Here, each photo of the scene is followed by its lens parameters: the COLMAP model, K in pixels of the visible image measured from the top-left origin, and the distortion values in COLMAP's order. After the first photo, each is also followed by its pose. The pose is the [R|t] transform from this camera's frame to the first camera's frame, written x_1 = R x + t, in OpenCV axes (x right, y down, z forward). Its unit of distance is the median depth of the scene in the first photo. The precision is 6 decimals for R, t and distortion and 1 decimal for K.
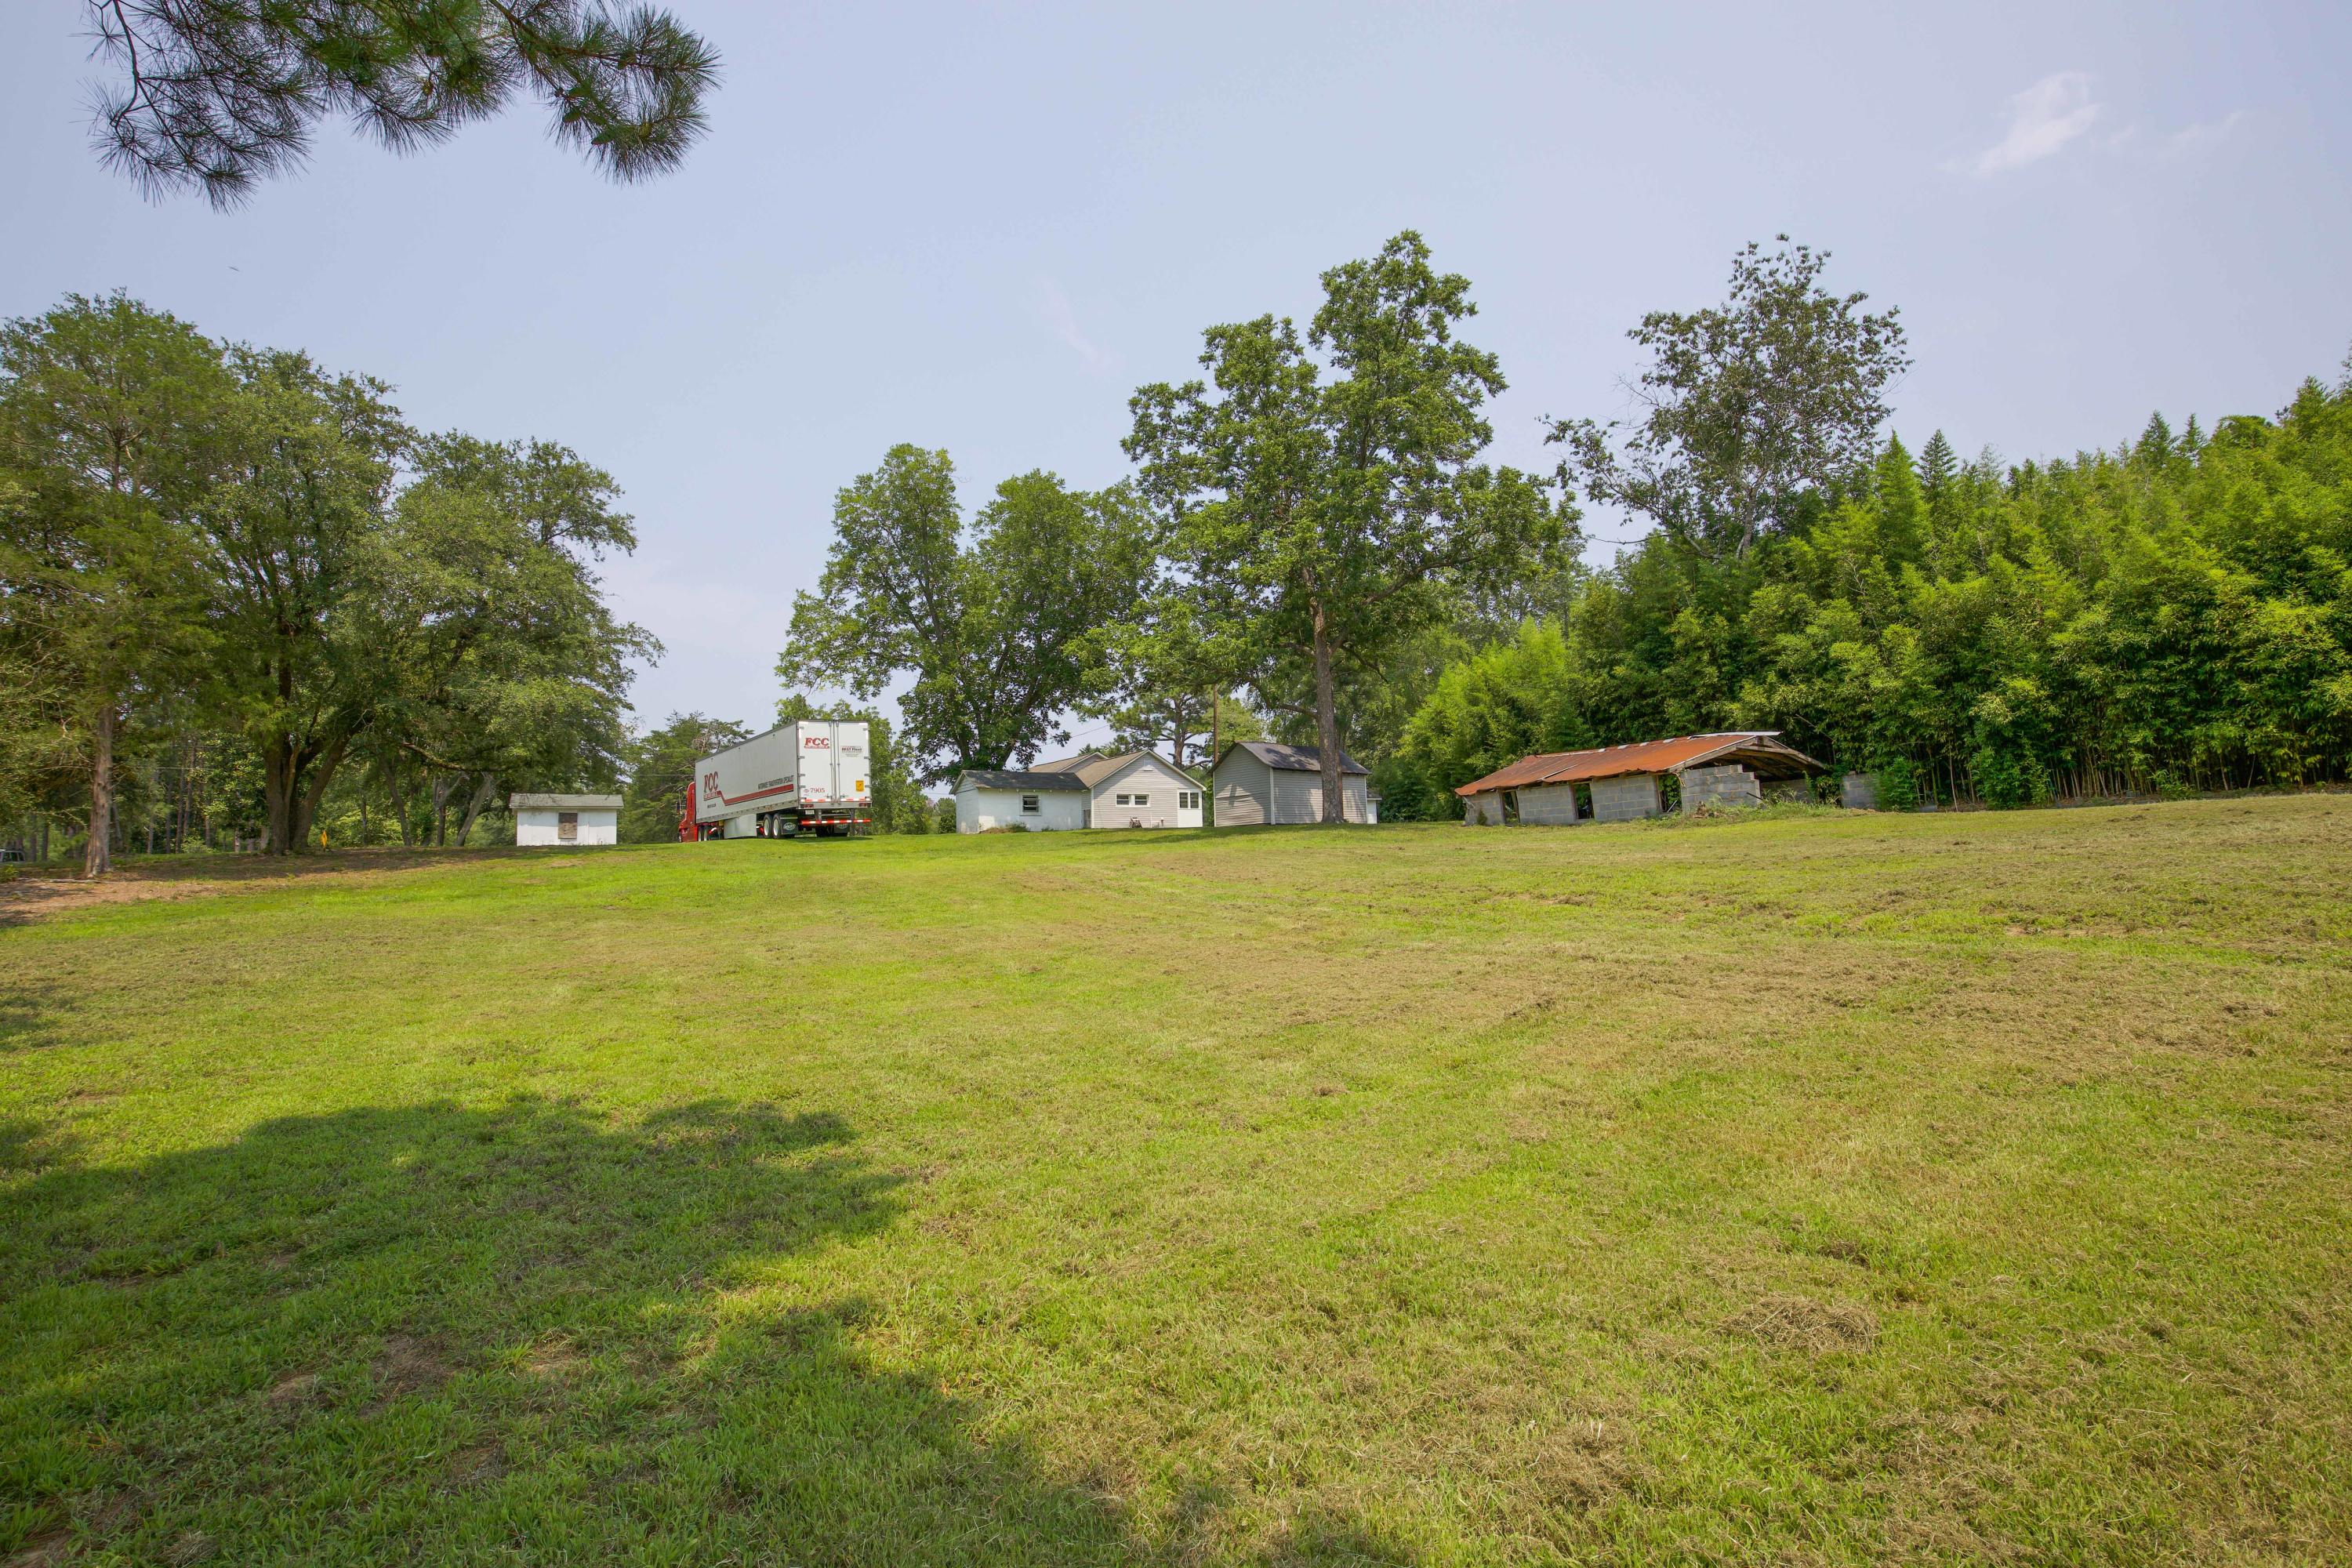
lens RADIAL K [[1045.9, 0, 1176.0], [0, 1045.9, 784.0], [0, 0, 1]] dist [-0.017017, 0.000283]
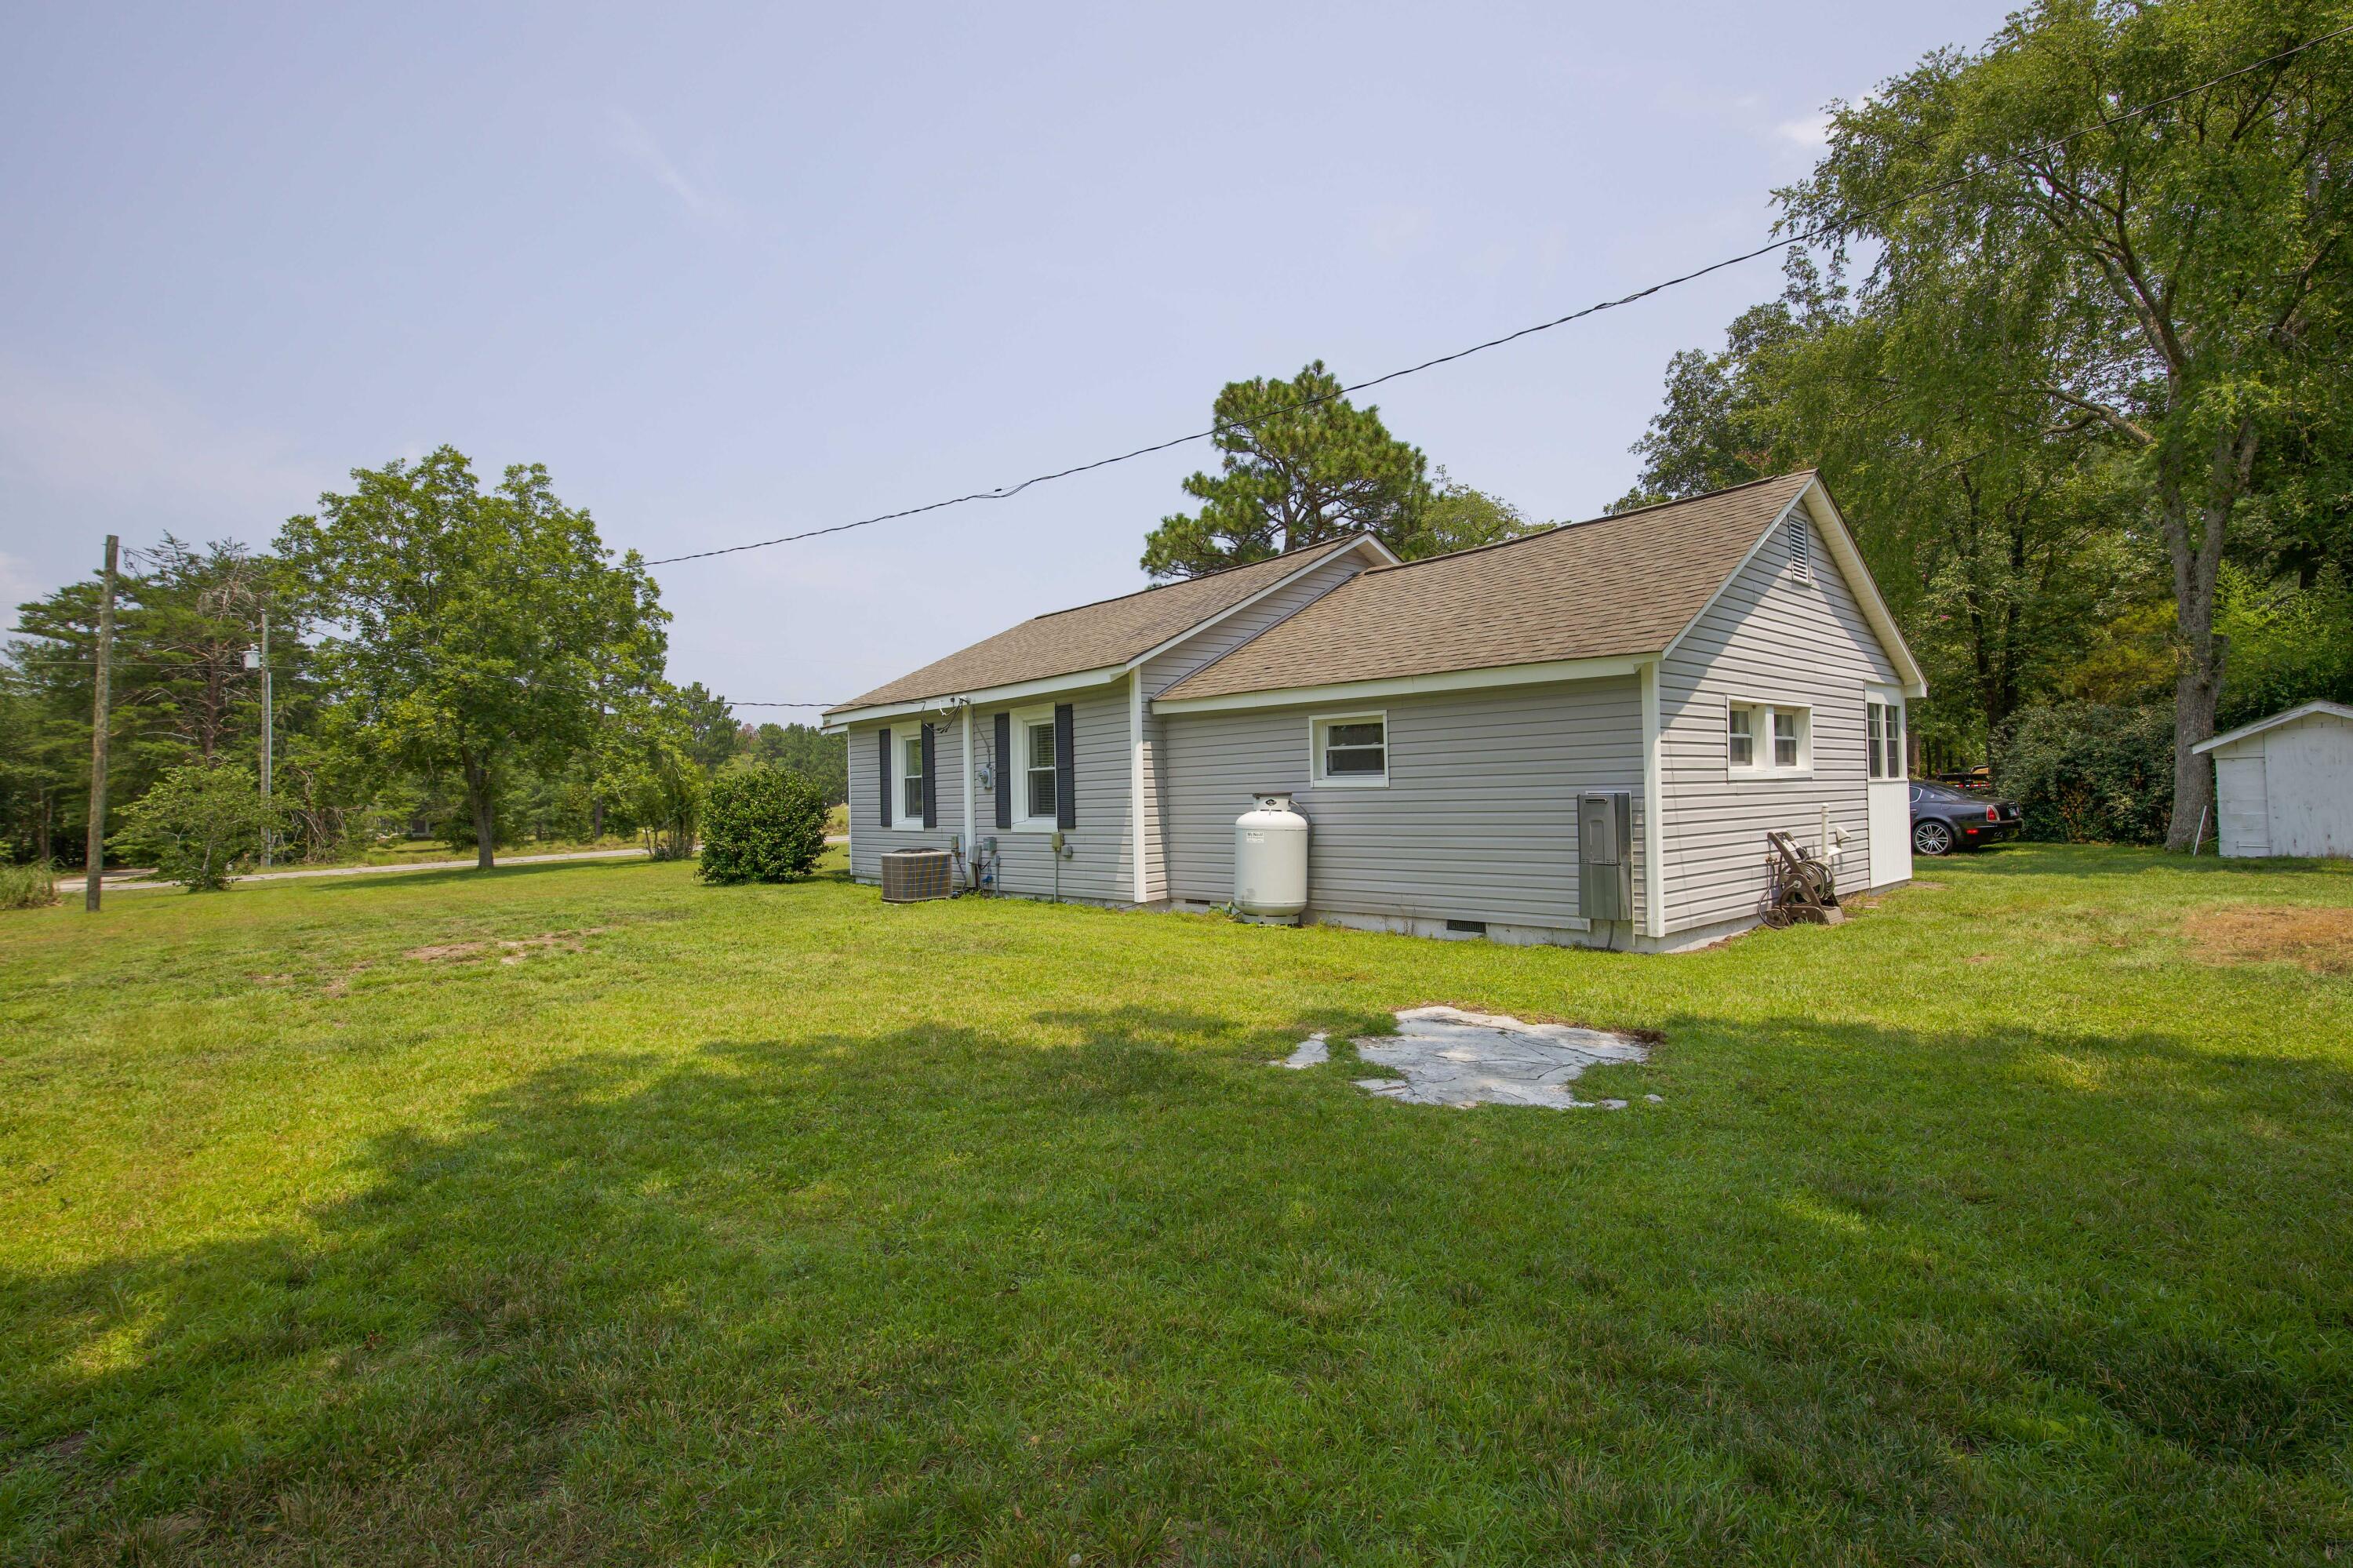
lens RADIAL K [[1046.4, 0, 1176.5], [0, 1046.4, 784.0], [0, 0, 1]] dist [-0.017017, 0.000283]
pose [[0.987870, -0.000439, 0.155280, -0.223077], [-0.010602, 0.997472, 0.070268, 0.014575], [-0.154918, -0.071062, 0.985368, 1.068587]]
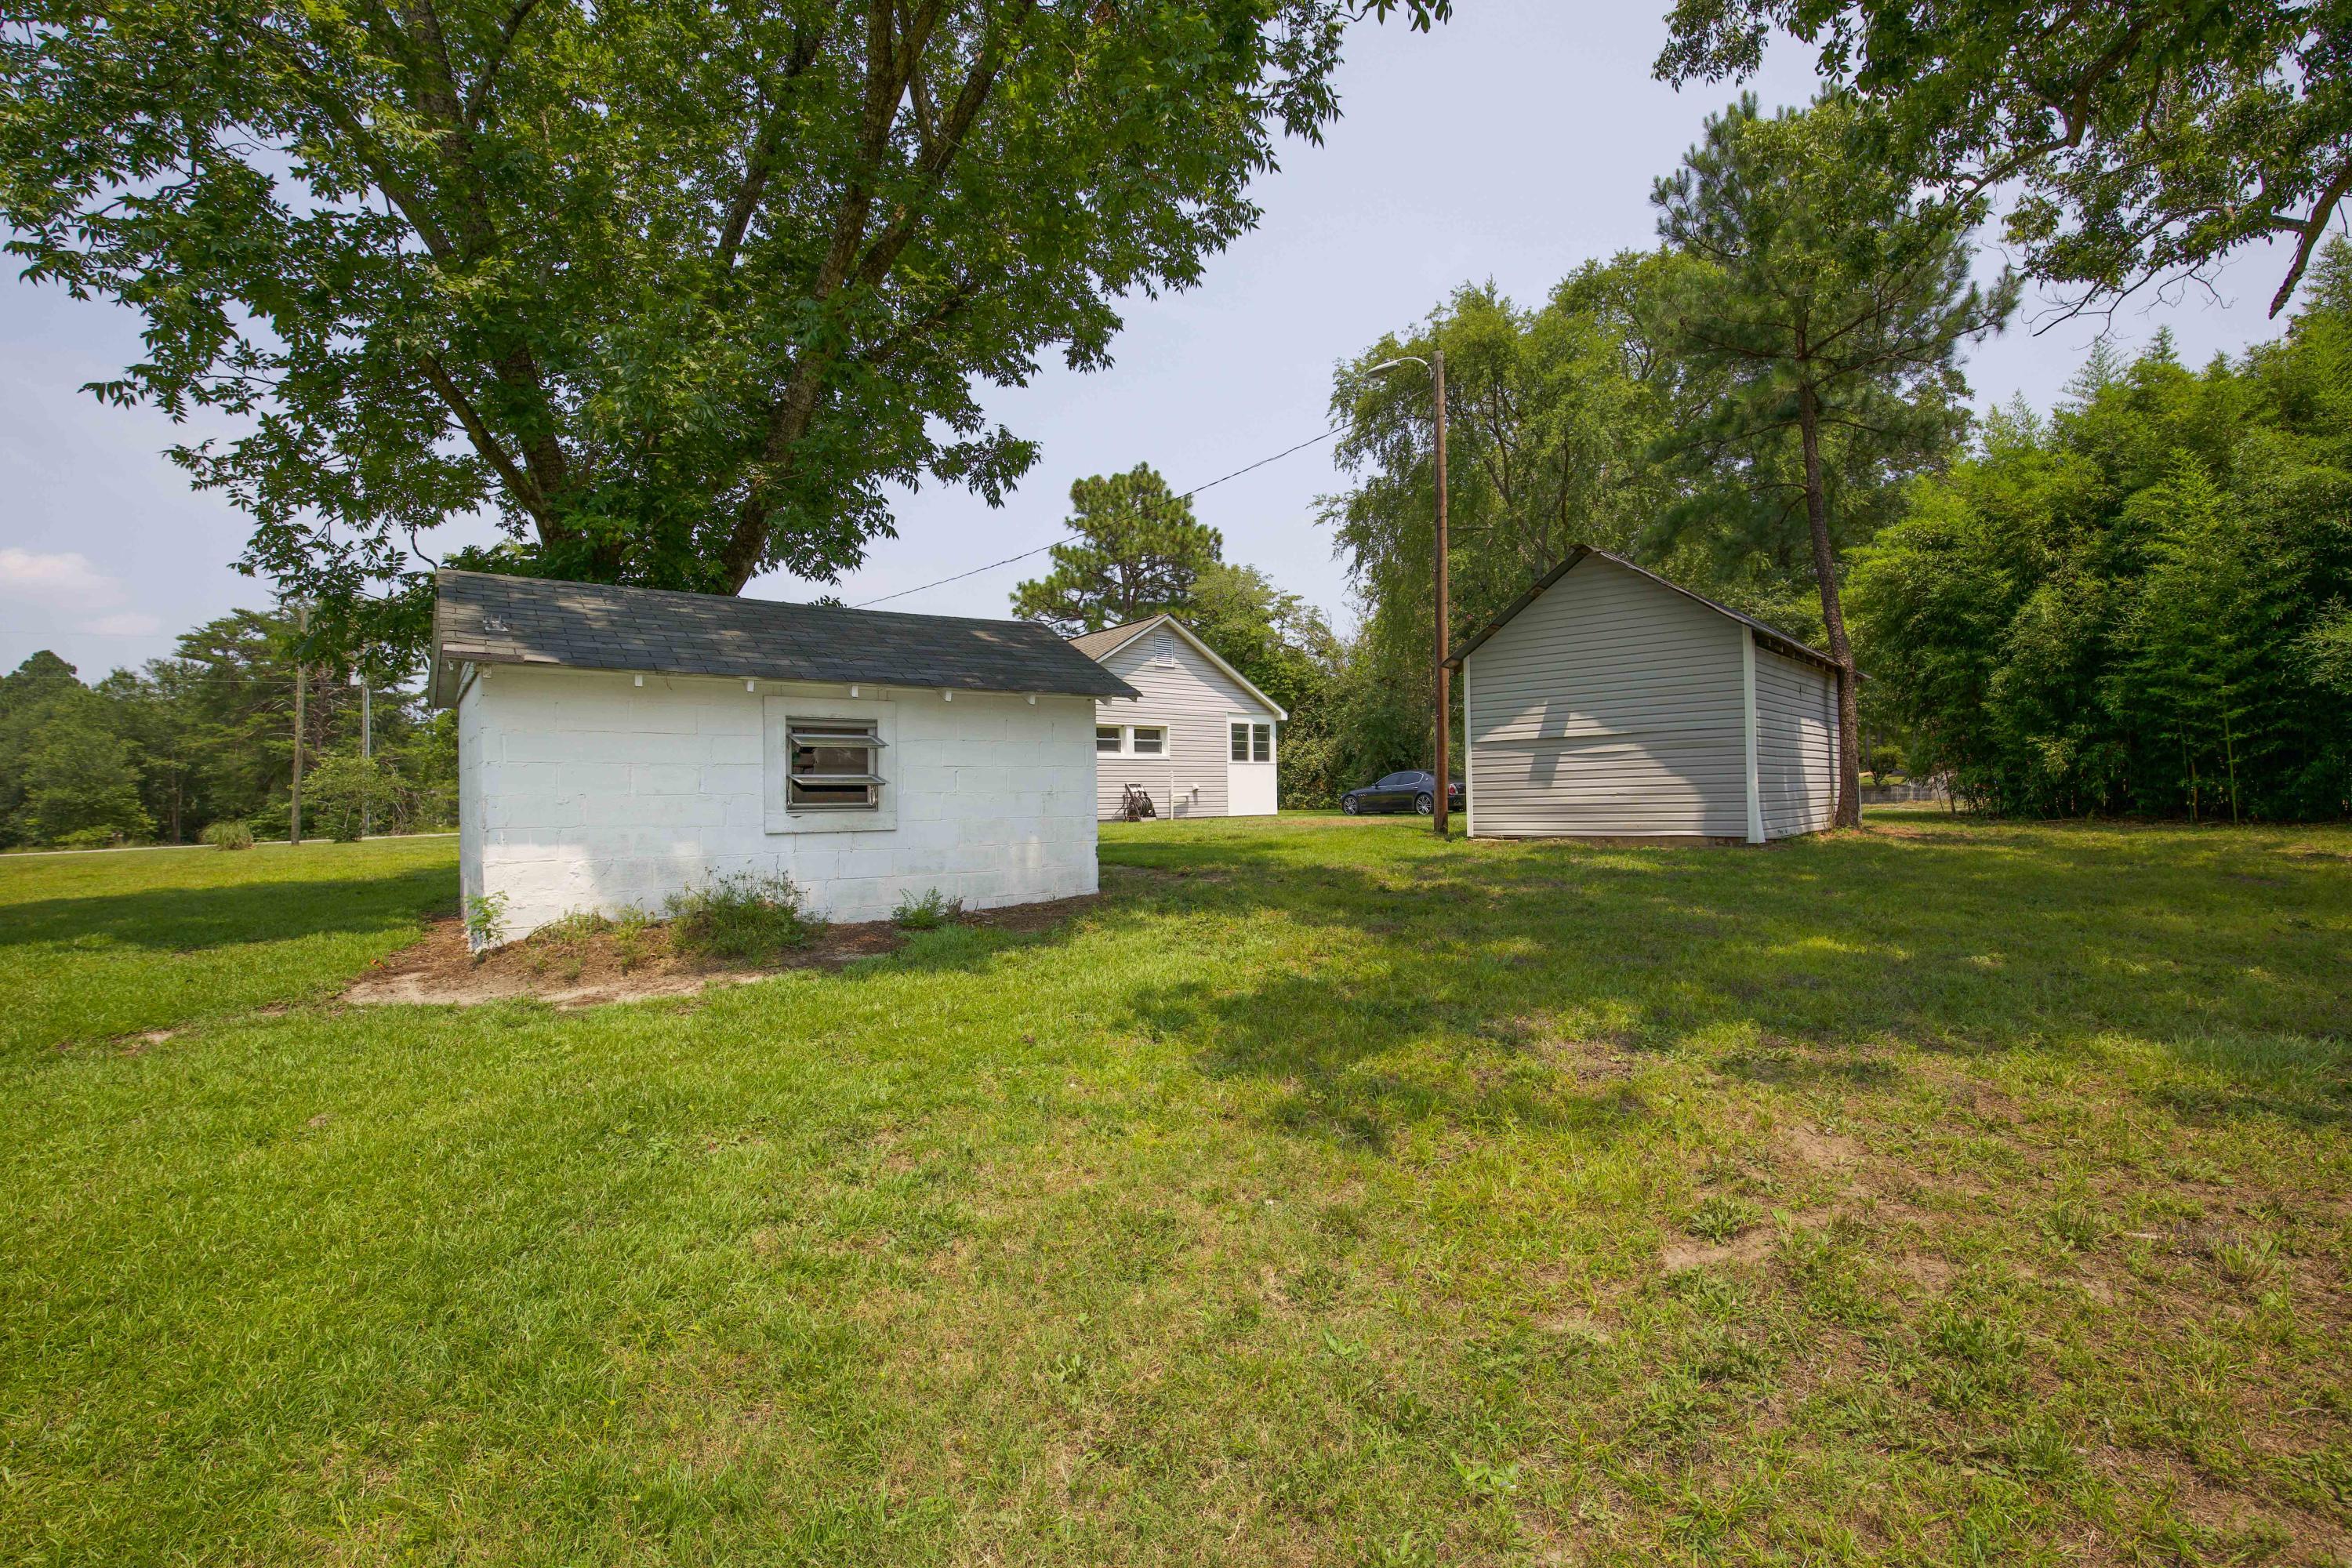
lens RADIAL K [[1045.9, 0, 1176.0], [0, 1045.9, 784.0], [0, 0, 1]] dist [-0.017017, 0.000283]
pose [[0.990848, 0.008098, 0.134740, -0.099389], [-0.016719, 0.997875, 0.062972, 0.008016], [-0.133944, -0.064649, 0.988878, 0.769762]]
